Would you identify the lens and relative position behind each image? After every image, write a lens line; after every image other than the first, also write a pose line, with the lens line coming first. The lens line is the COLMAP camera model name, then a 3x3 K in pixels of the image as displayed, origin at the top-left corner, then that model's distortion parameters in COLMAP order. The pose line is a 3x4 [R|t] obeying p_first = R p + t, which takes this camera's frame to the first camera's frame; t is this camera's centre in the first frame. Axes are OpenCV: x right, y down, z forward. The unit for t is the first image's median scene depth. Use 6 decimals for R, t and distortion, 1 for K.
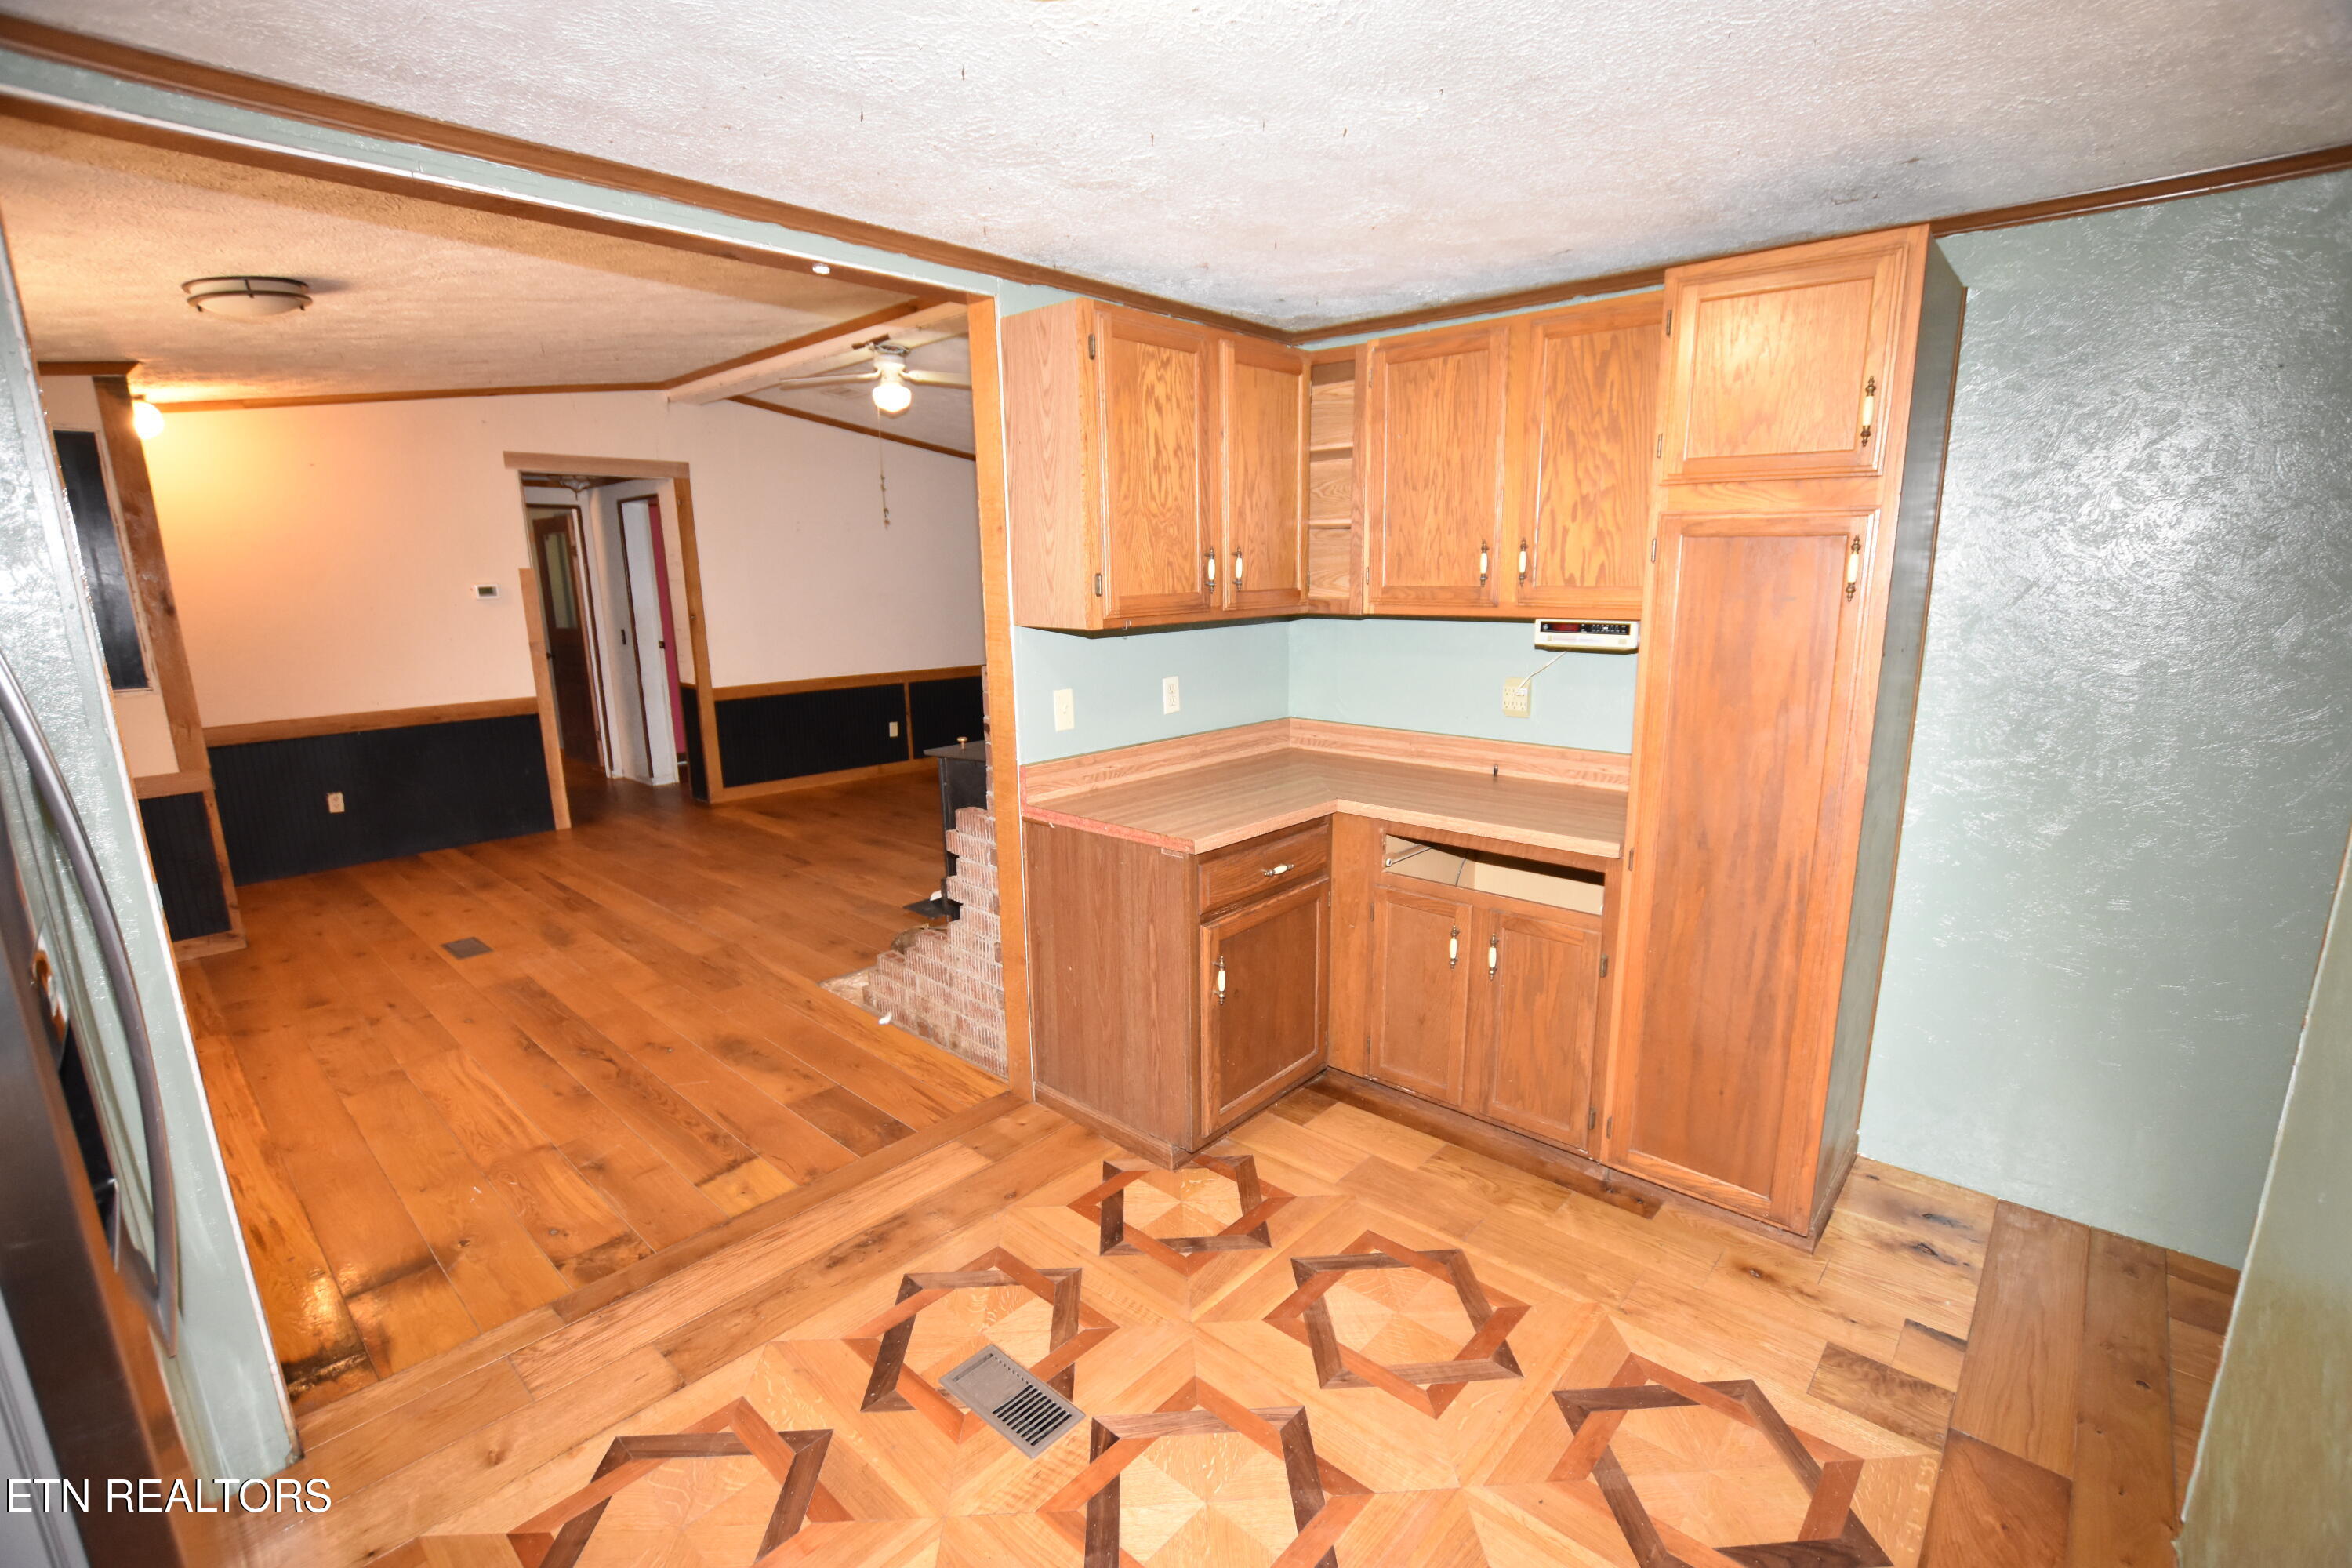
lens RADIAL K [[1034.9, 0, 1192.6], [0, 1034.9, 802.7], [0, 0, 1]] dist [-0.030546, 0.001283]
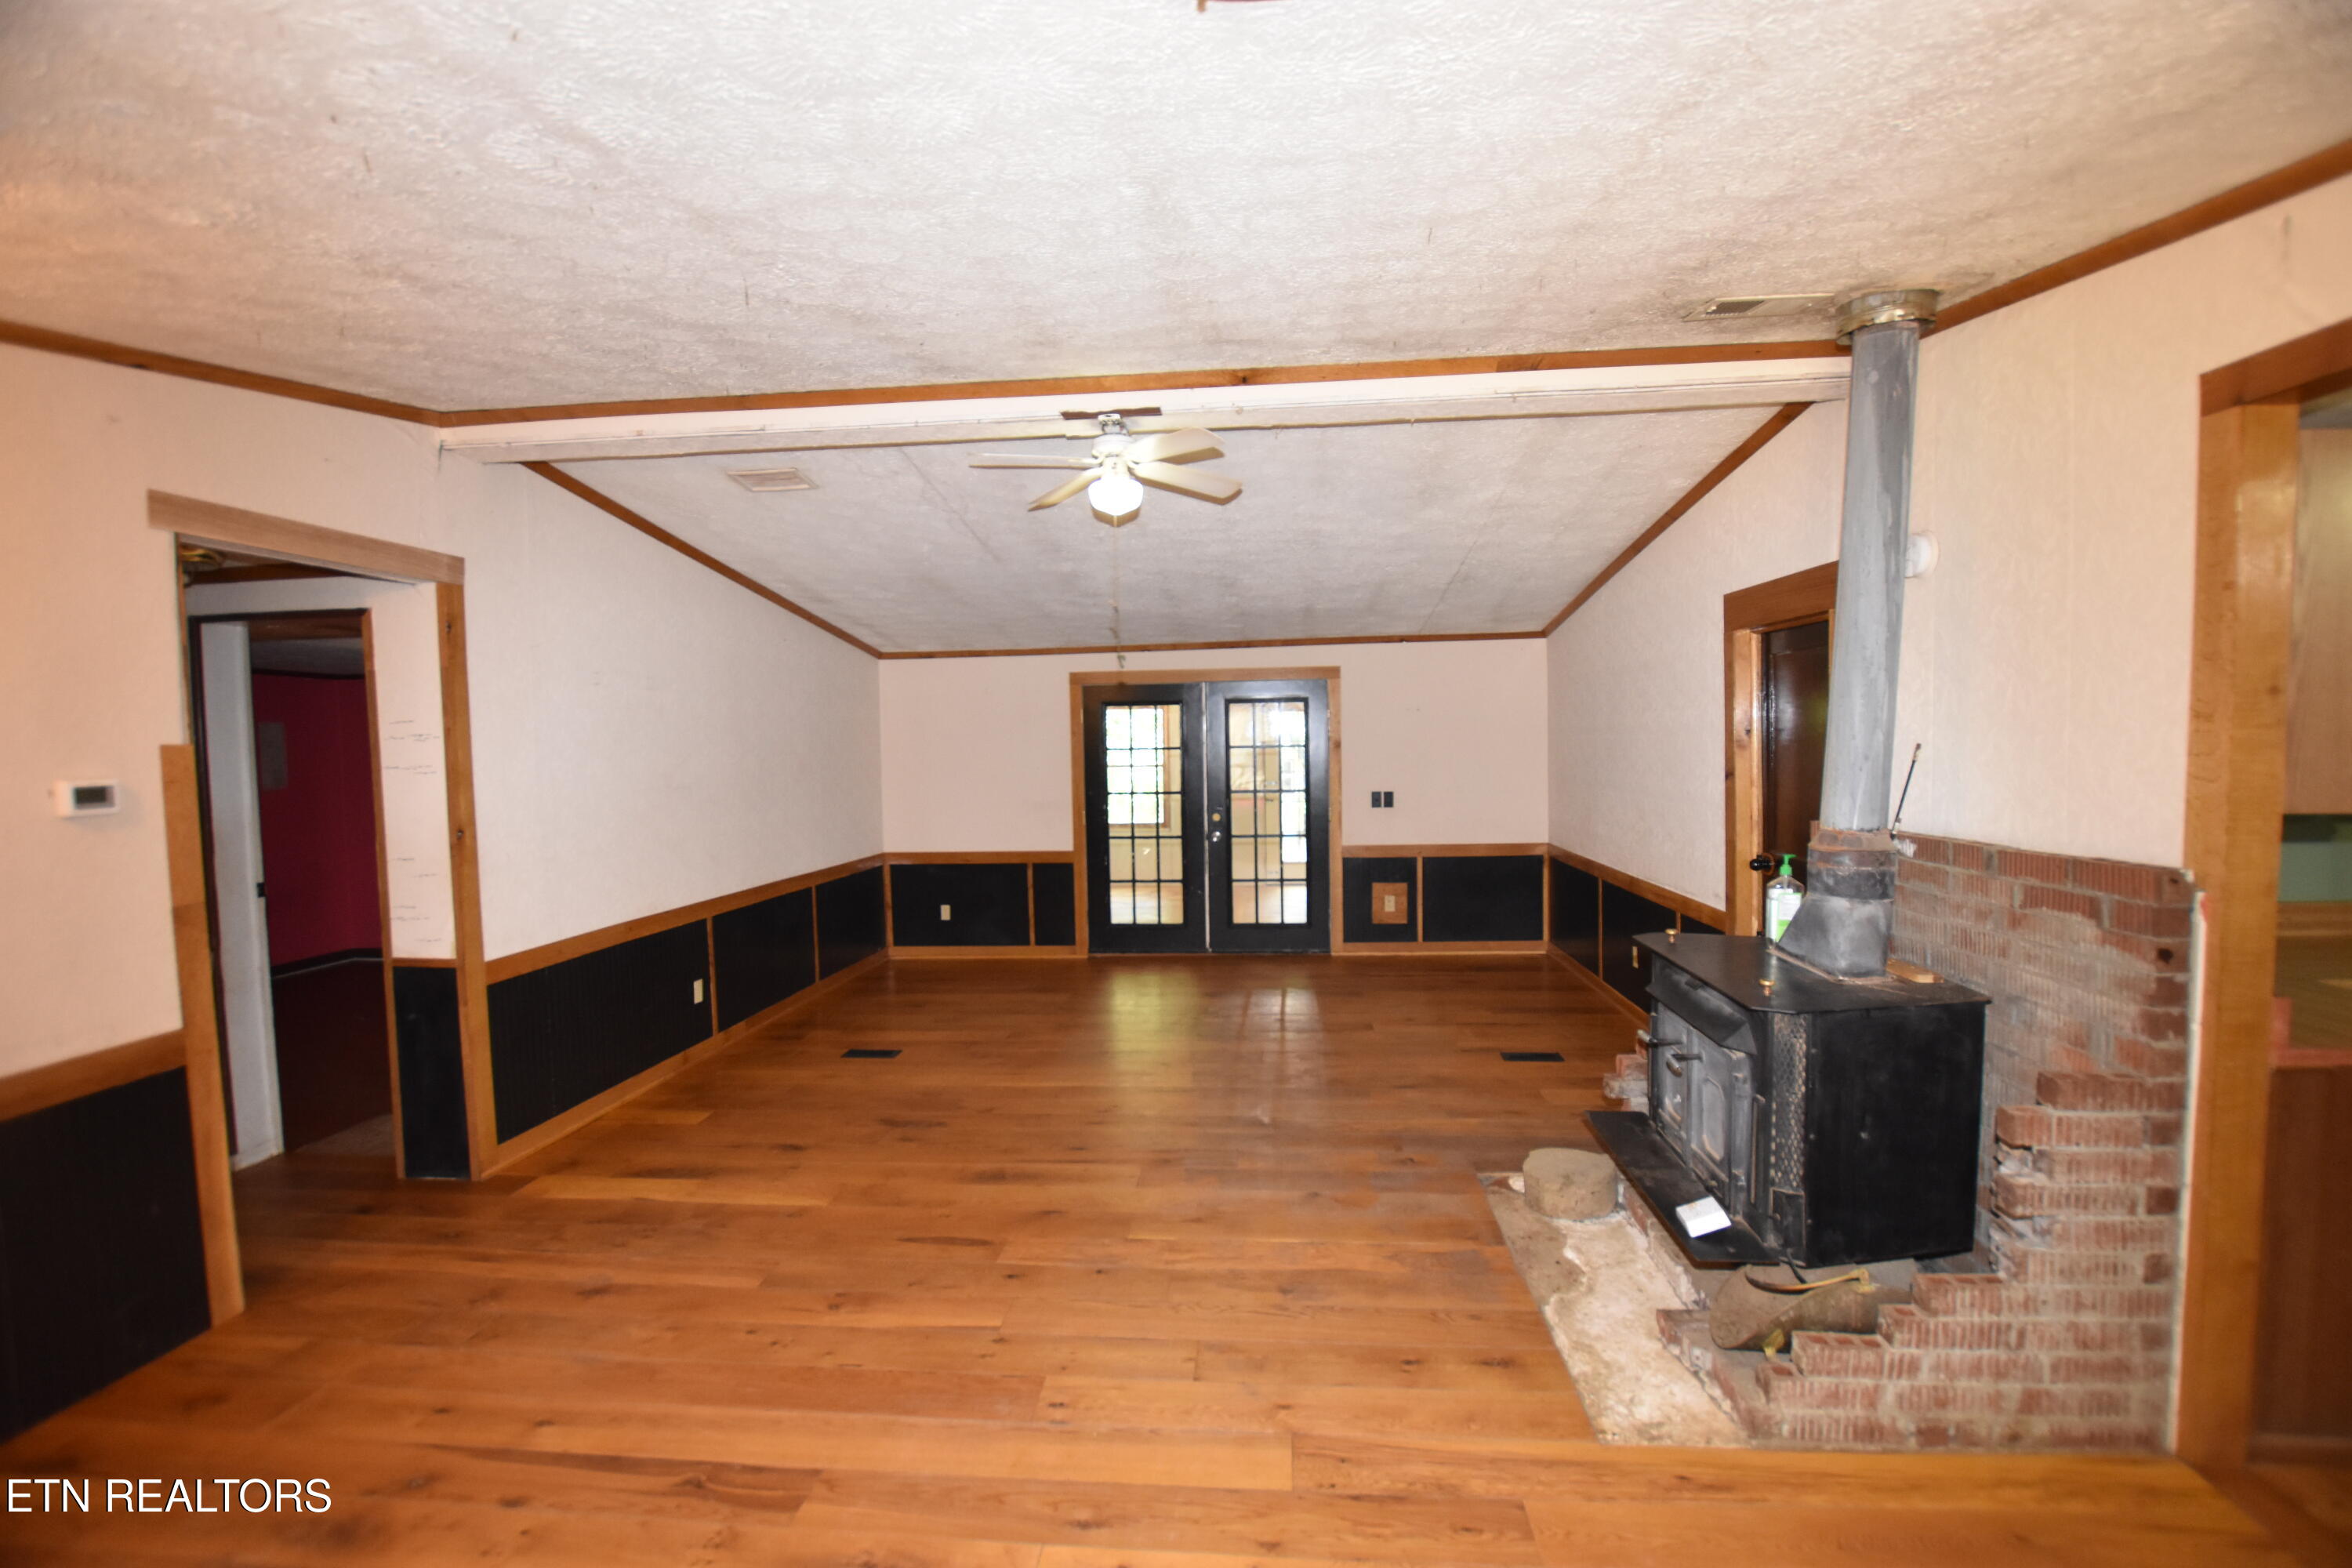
lens RADIAL K [[1034.9, 0, 1195.4], [0, 1034.9, 797.0], [0, 0, 1]] dist [-0.030546, 0.001283]
pose [[0.800547, -0.035394, 0.598223, -0.867195], [0.137568, 0.982449, -0.125969, -0.138164], [-0.583266, 0.183140, 0.791366, 0.607264]]
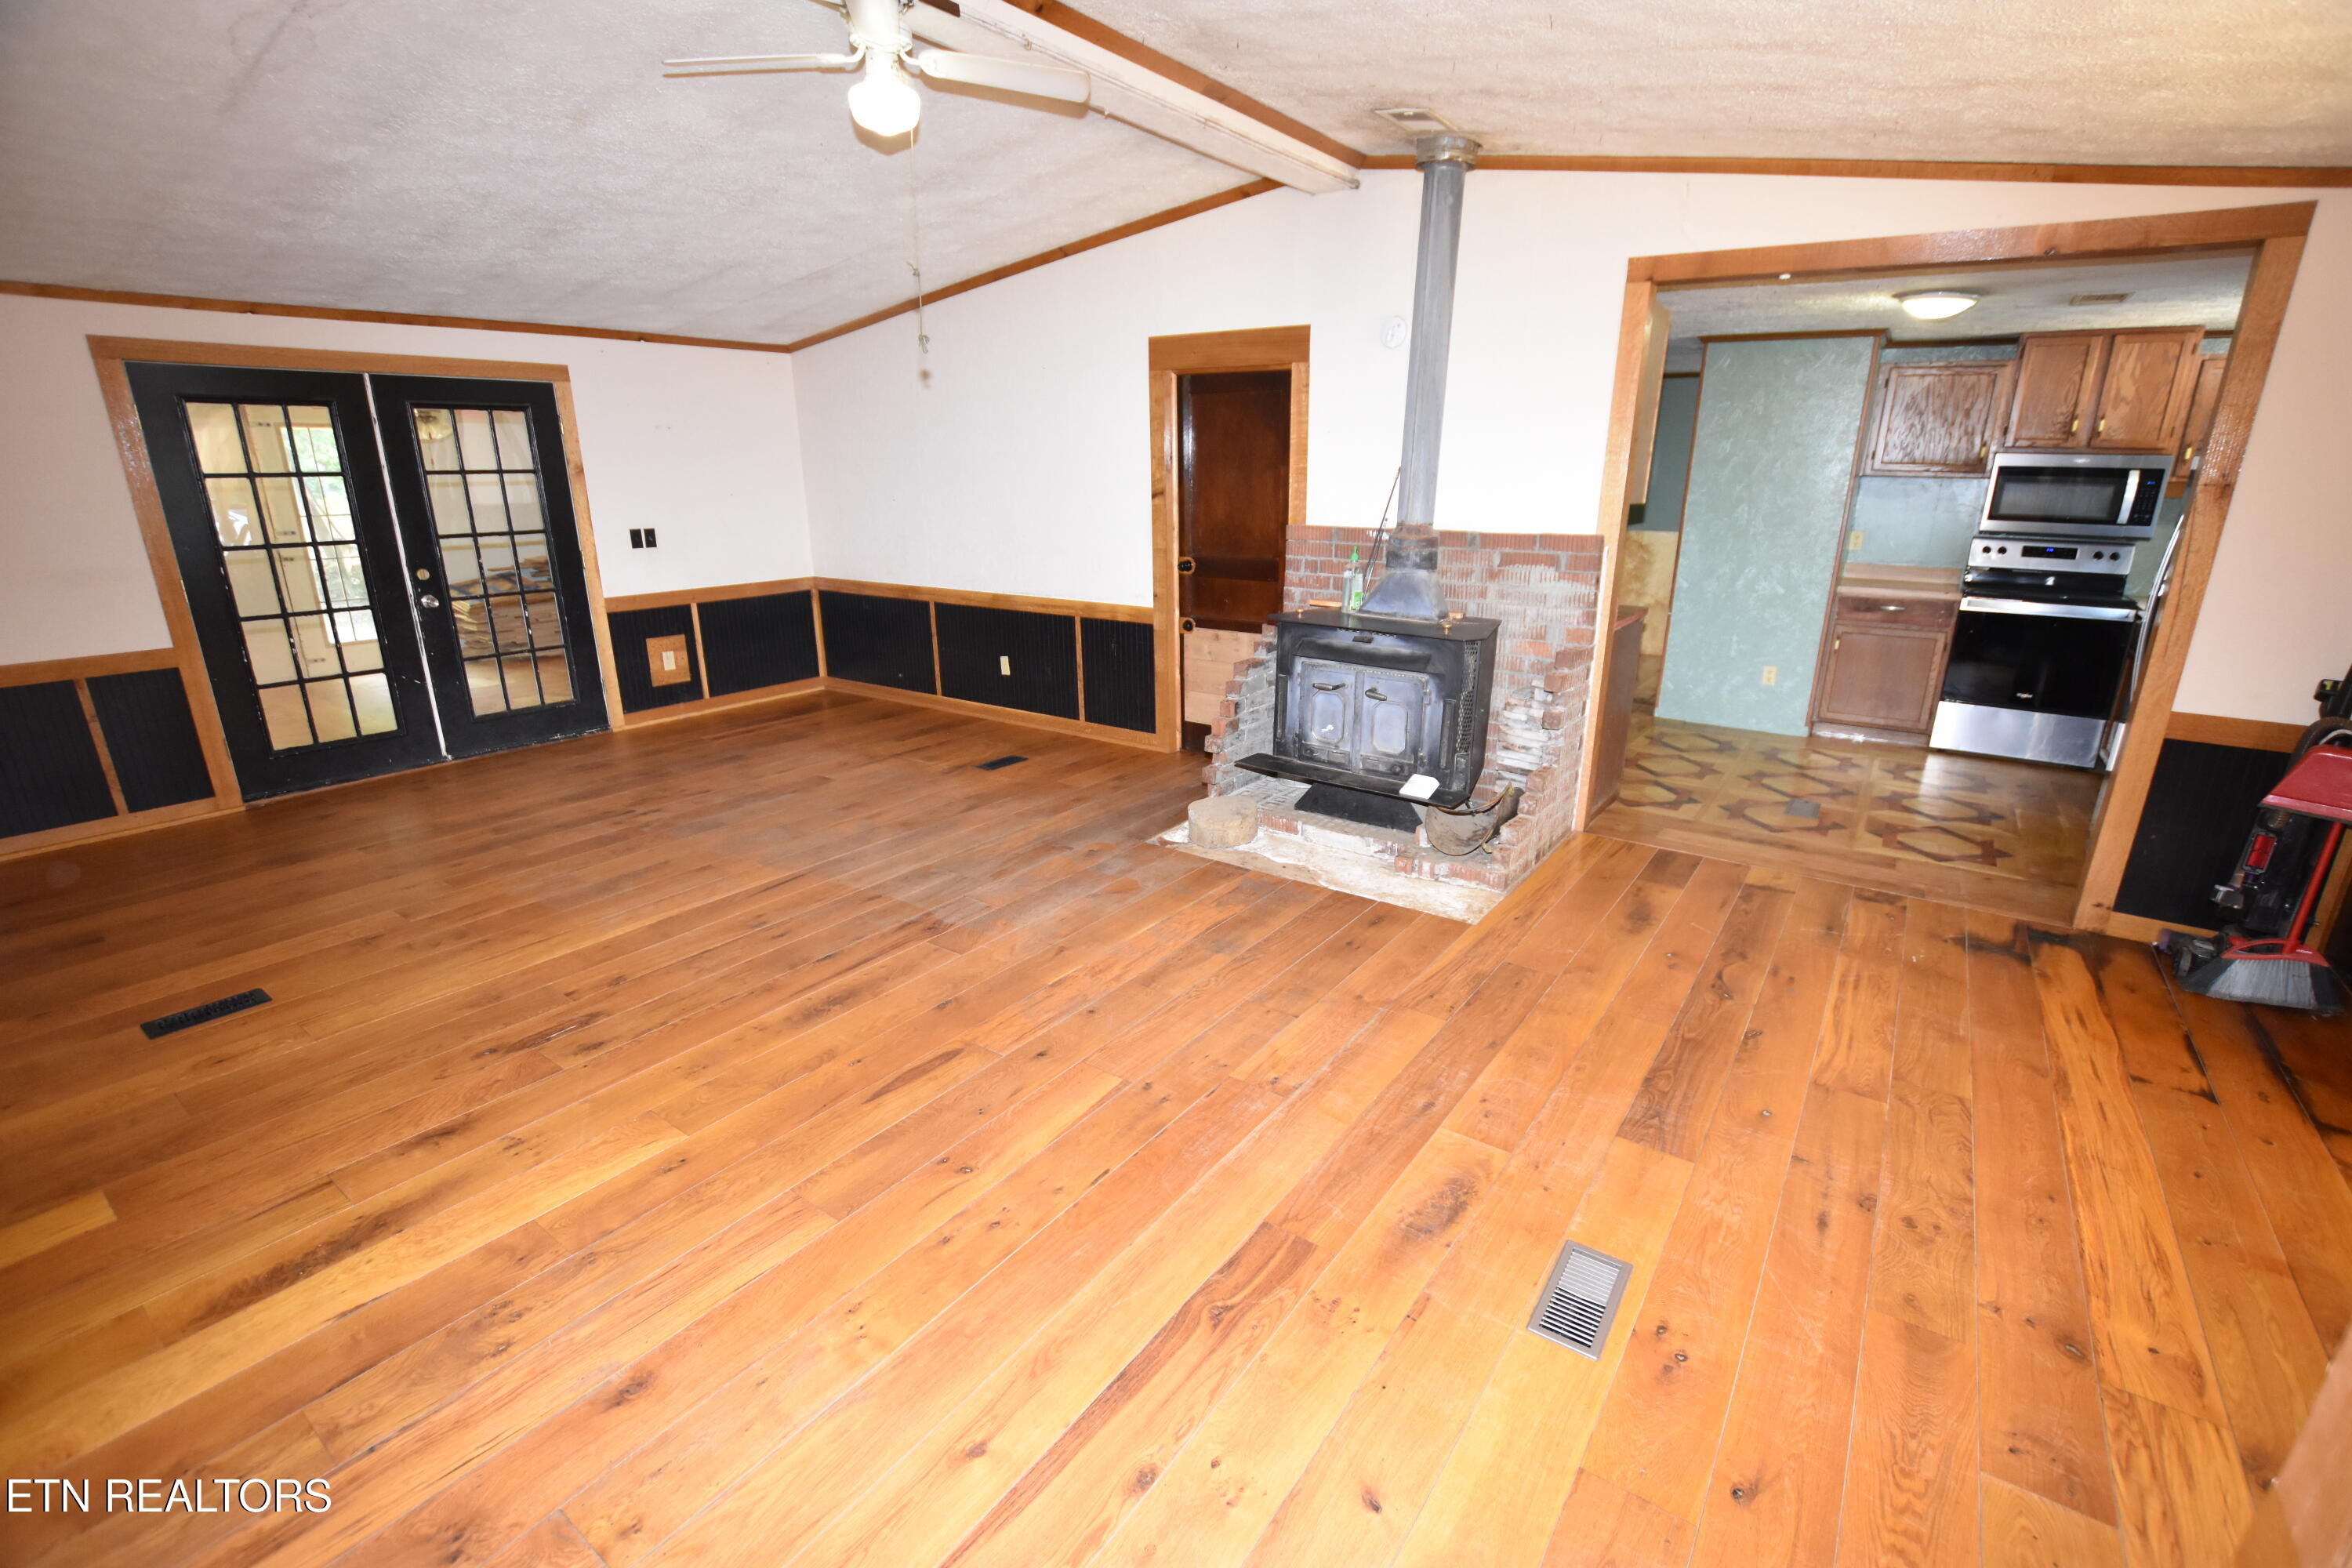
lens RADIAL K [[1034.9, 0, 1179.9], [0, 1034.9, 798.6], [0, 0, 1]] dist [-0.030546, 0.001283]
pose [[-0.103658, -0.292242, 0.950710, -1.158680], [0.214840, 0.926715, 0.308291, -0.260599], [-0.971133, 0.236207, -0.033276, 1.240302]]
